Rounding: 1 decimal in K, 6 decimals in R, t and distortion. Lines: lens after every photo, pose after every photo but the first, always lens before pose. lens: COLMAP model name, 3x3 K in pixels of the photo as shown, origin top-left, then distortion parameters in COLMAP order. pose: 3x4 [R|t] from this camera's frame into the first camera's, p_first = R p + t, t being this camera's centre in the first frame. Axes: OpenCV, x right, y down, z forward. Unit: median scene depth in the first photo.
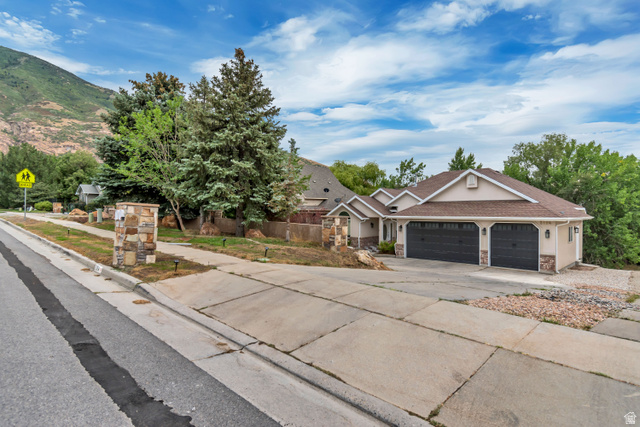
lens RADIAL K [[288.0, 0, 320.0], [0, 288.0, 213.5], [0, 0, 1]] dist [0.000040, 0.000131]
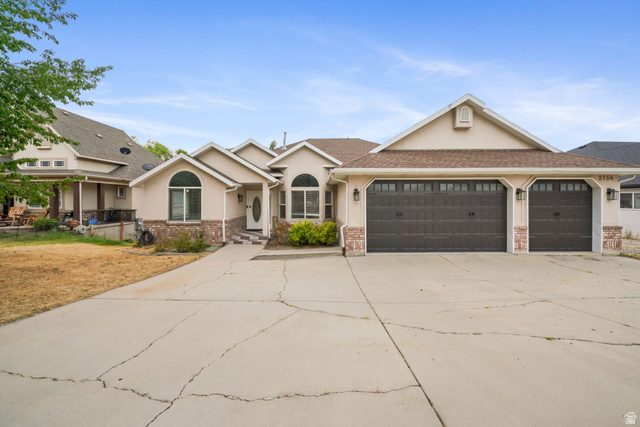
lens RADIAL K [[261.5, 0, 319.4], [0, 261.5, 194.3], [0, 0, 1]] dist [-0.000171, 0.000169]
pose [[0.761148, 0.007966, 0.648529, -0.075735], [-0.000305, 0.999929, -0.011925, 0.067328], [-0.648578, 0.008879, 0.761097, 0.835037]]
